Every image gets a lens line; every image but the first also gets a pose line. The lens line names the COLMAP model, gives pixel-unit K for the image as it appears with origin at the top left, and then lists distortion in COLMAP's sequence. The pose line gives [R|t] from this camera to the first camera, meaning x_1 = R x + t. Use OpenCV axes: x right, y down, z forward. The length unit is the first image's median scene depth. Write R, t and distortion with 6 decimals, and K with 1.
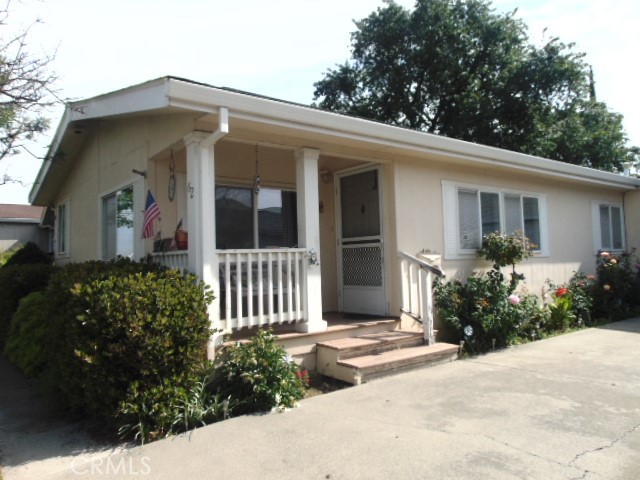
lens RADIAL K [[478.0, 0, 318.0], [0, 478.0, 243.5], [0, 0, 1]] dist [-0.021541, 0.048393]
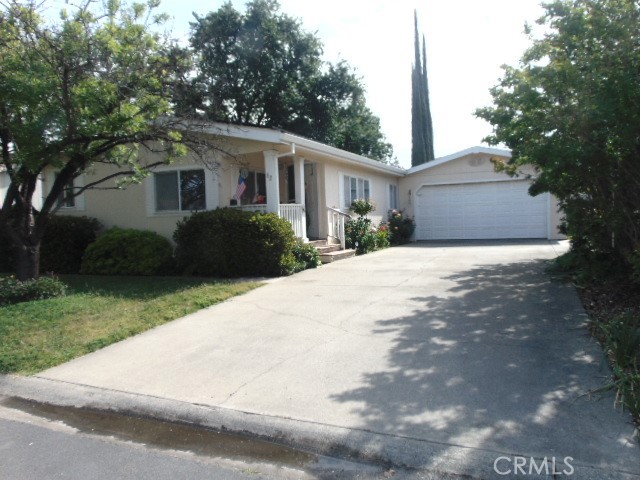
lens RADIAL K [[478.0, 0, 314.4], [0, 478.0, 239.7], [0, 0, 1]] dist [-0.021541, 0.048393]
pose [[0.885927, -0.017665, 0.463489, -0.864436], [-0.013584, 0.997858, 0.063995, 0.027669], [-0.463627, -0.062991, 0.883789, -0.828912]]
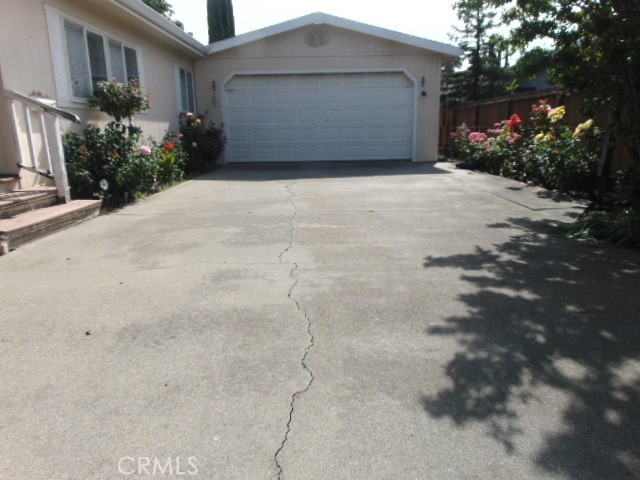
lens RADIAL K [[478.0, 0, 318.6], [0, 478.0, 239.1], [0, 0, 1]] dist [-0.021541, 0.048393]
pose [[0.618365, -0.158272, 0.769789, -0.160416], [-0.037413, 0.972472, 0.229998, 0.057220], [-0.785000, -0.171023, 0.595421, 0.100895]]
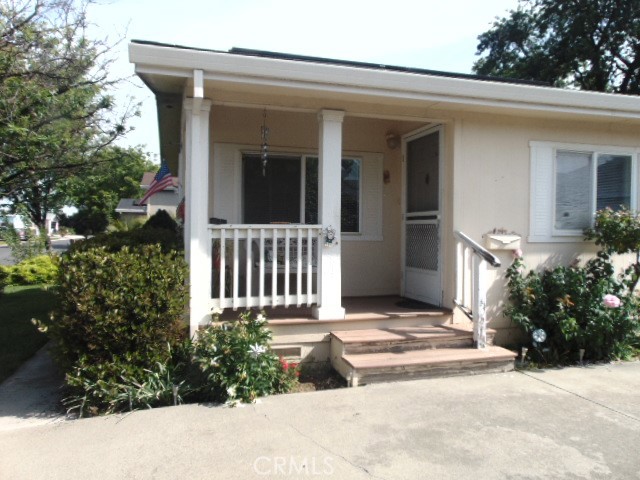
lens RADIAL K [[478.0, 0, 320.5], [0, 478.0, 240.4], [0, 0, 1]] dist [-0.021541, 0.048393]
pose [[0.930895, 0.041839, -0.362882, 0.262929], [-0.019343, 0.997671, 0.065405, -0.016509], [0.364773, -0.053866, 0.929537, 0.156996]]
